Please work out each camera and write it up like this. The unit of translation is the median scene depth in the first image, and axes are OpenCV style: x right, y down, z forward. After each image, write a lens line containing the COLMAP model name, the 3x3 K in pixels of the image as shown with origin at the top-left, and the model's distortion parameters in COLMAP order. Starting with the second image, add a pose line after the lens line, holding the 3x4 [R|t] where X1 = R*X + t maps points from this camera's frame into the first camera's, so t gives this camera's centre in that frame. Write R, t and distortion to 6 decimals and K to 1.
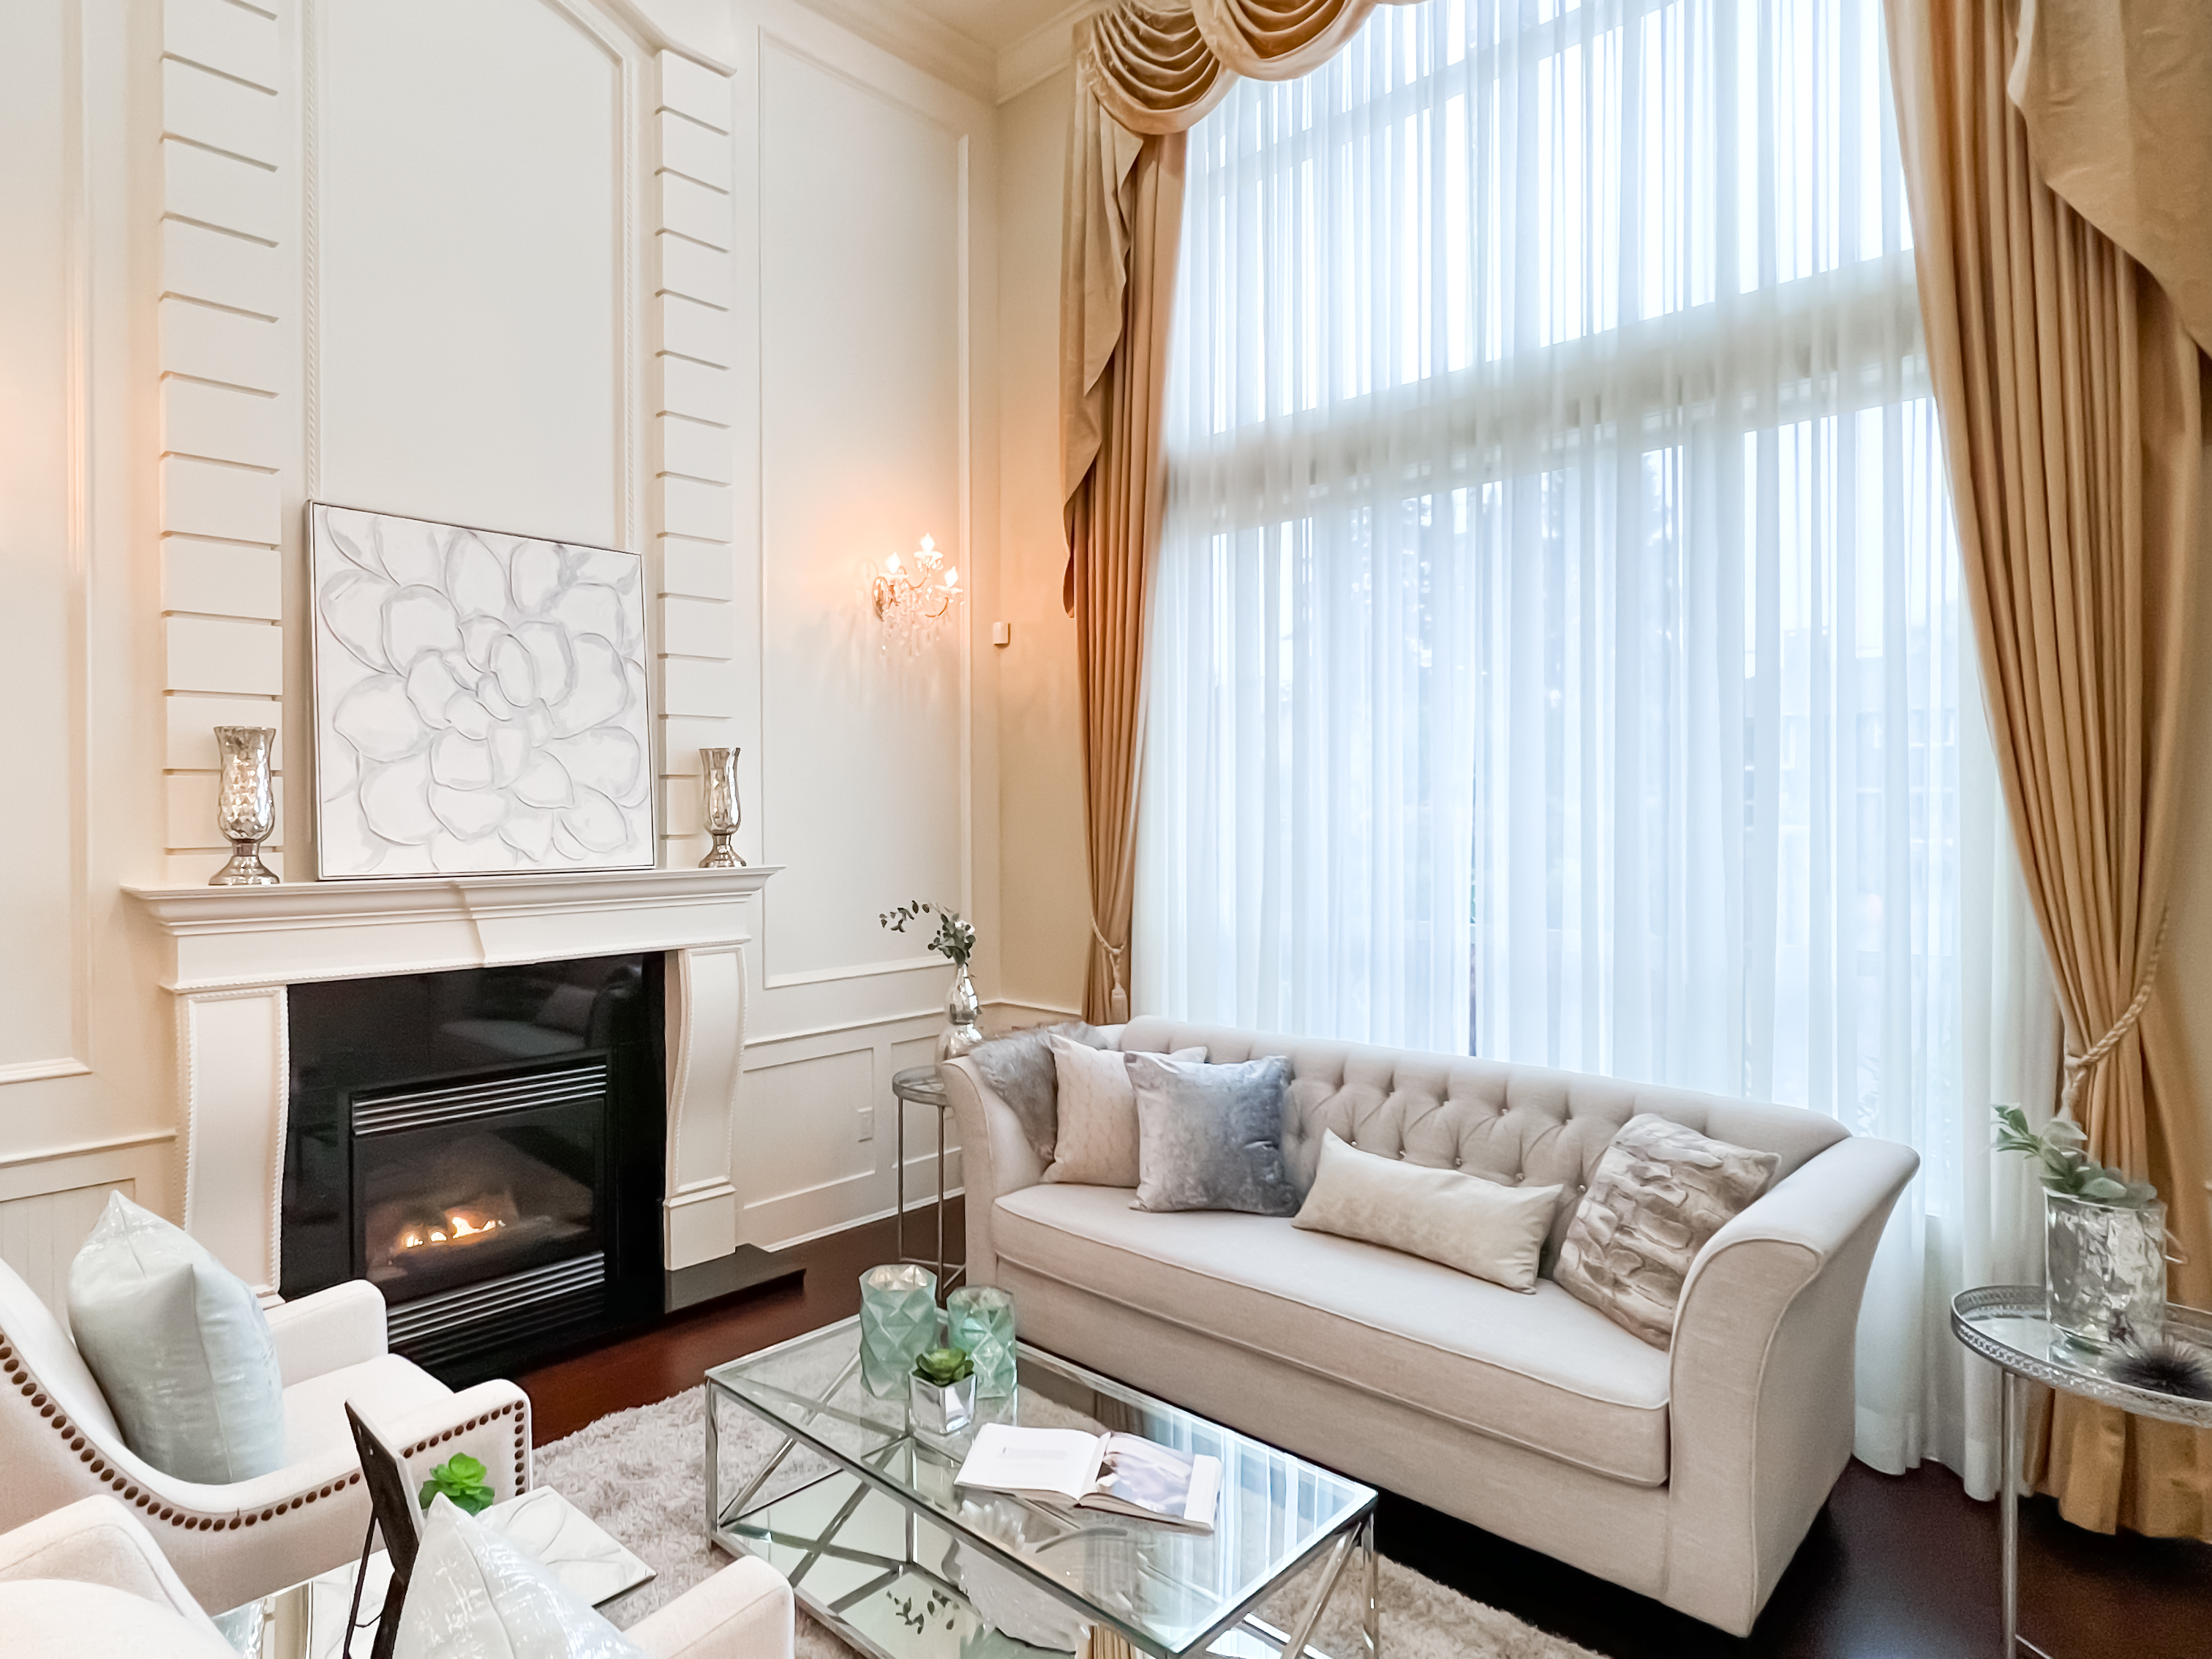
lens RADIAL K [[1257.5, 0, 872.1], [0, 1257.5, 783.2], [0, 0, 1]] dist [0.012642, 0.000974]
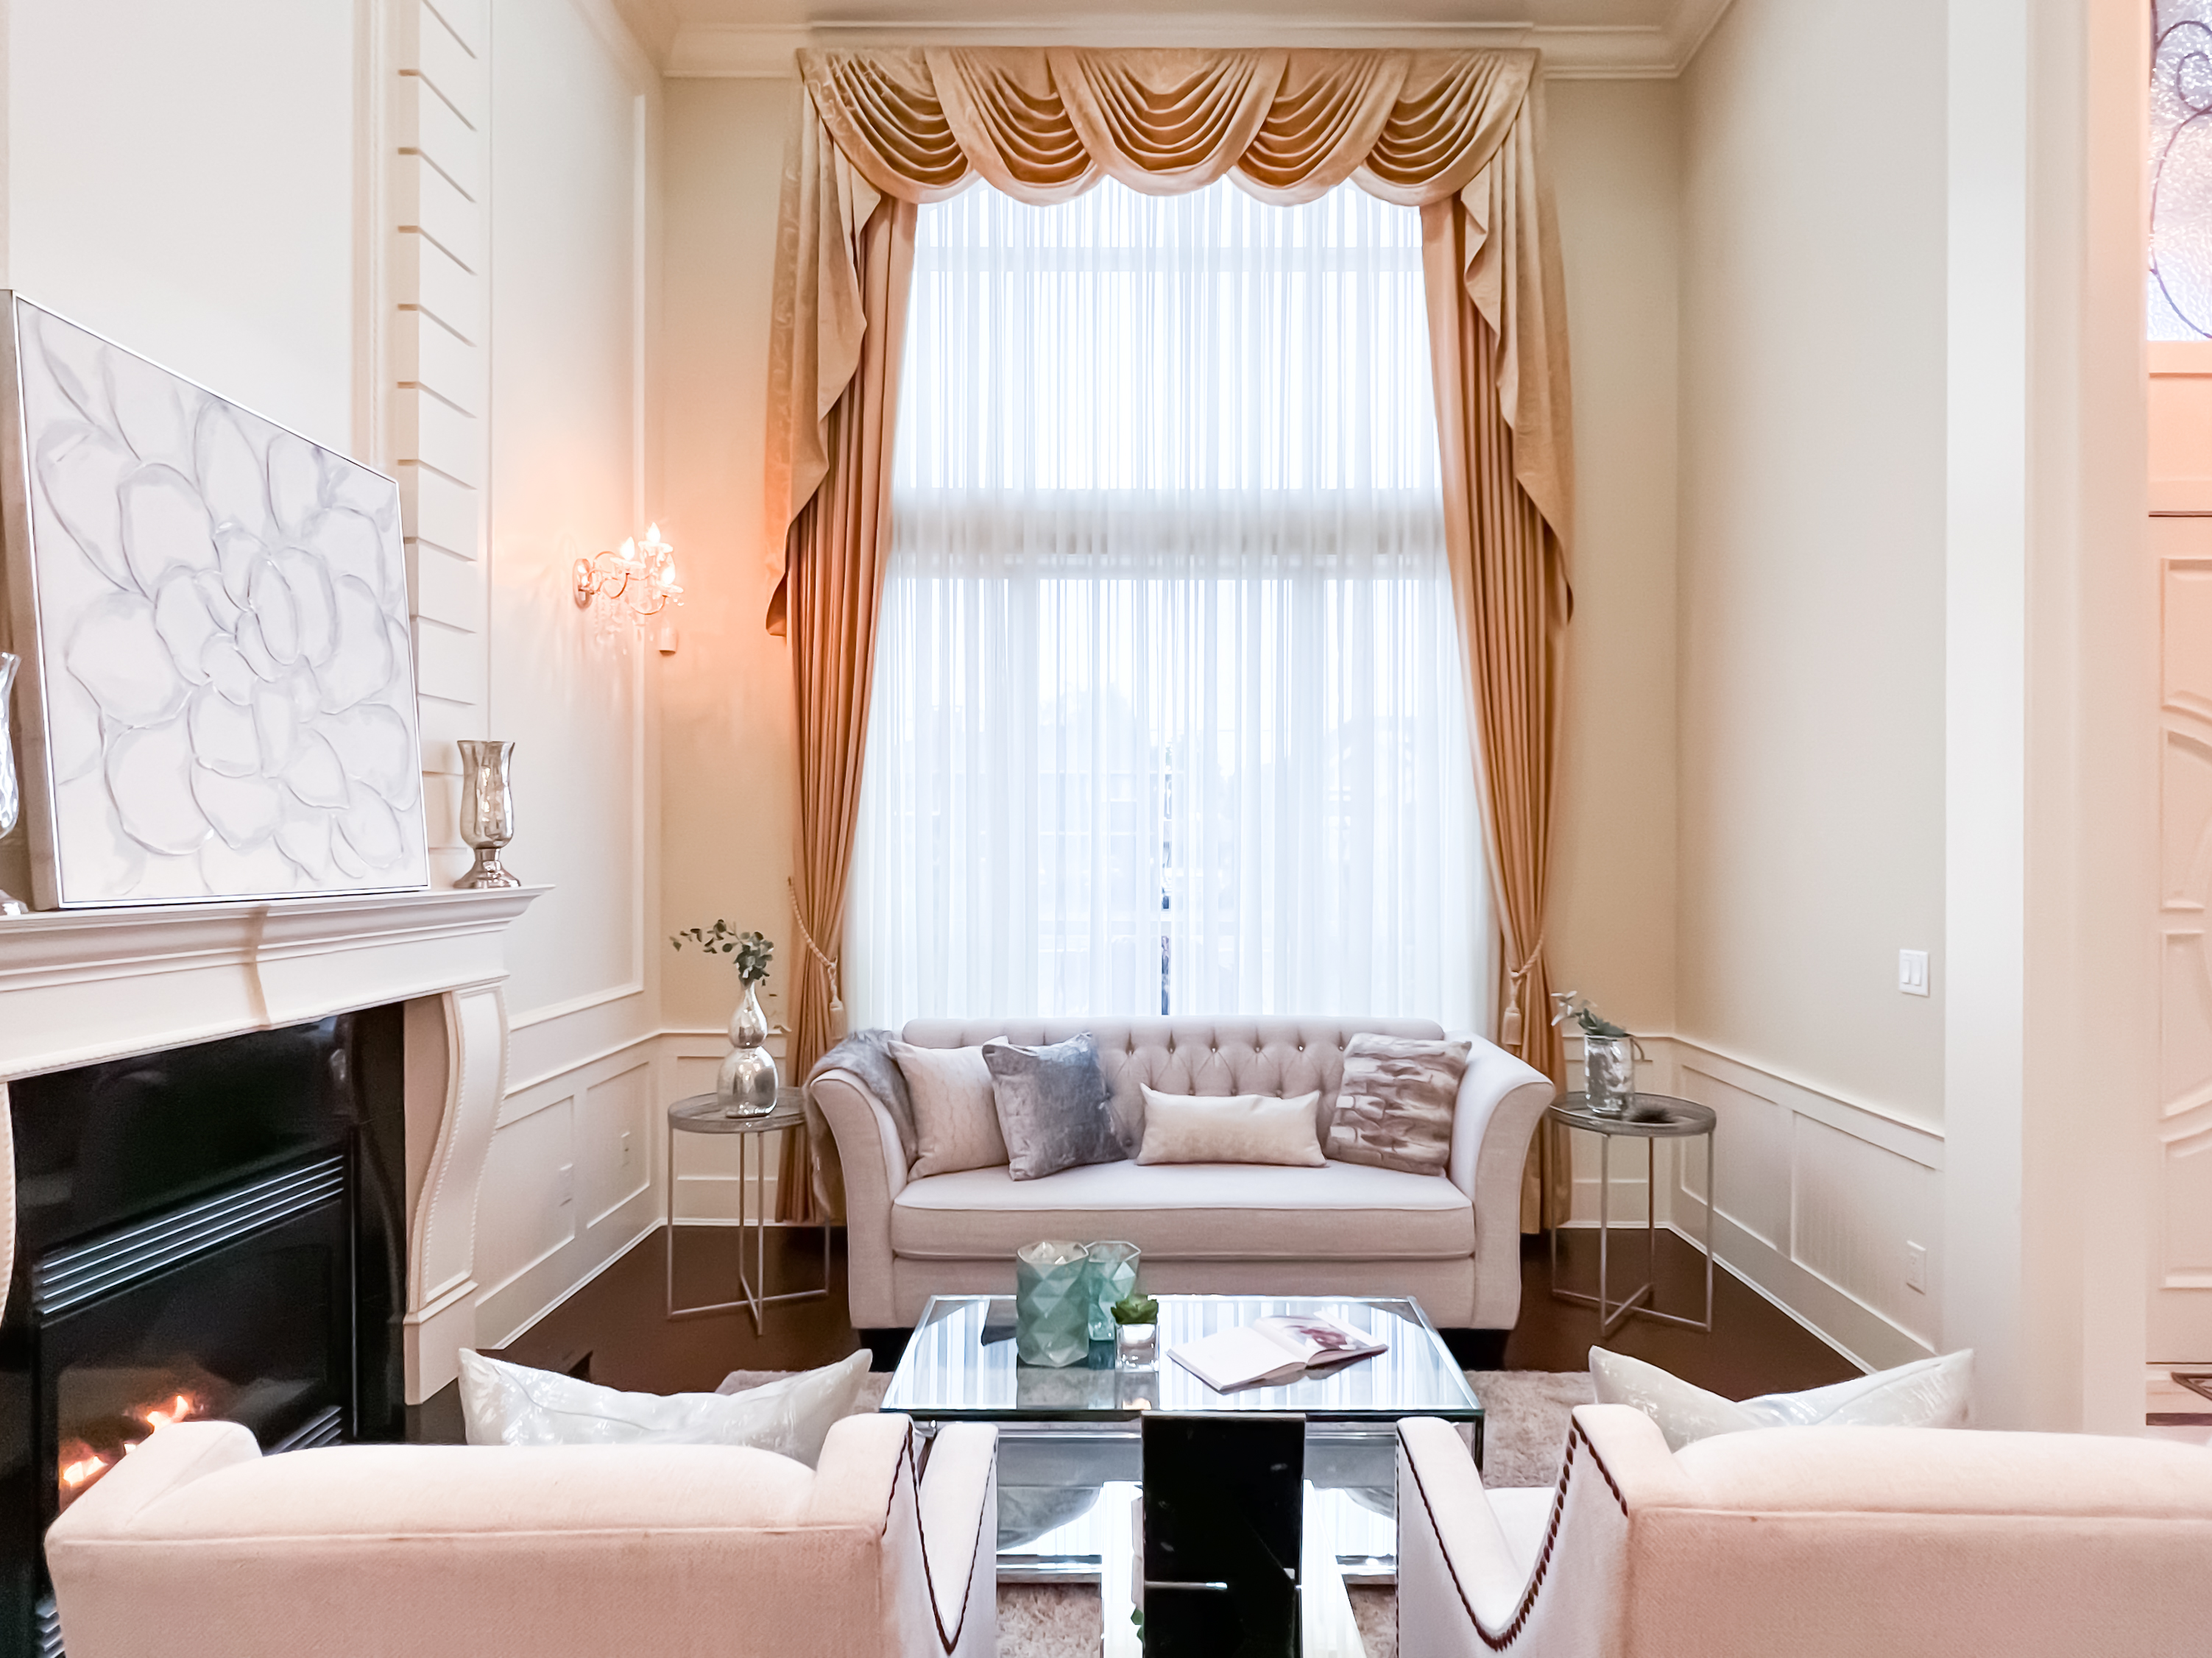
lens RADIAL K [[1231.7, 0, 1106.0], [0, 1231.7, 829.0], [0, 0, 1]] dist [-0.000066, 0.000276]
pose [[0.675849, 0.017052, 0.736843, -0.474518], [-0.019369, 0.999798, -0.005371, 0.027198], [-0.736785, -0.010642, 0.676043, 0.181713]]
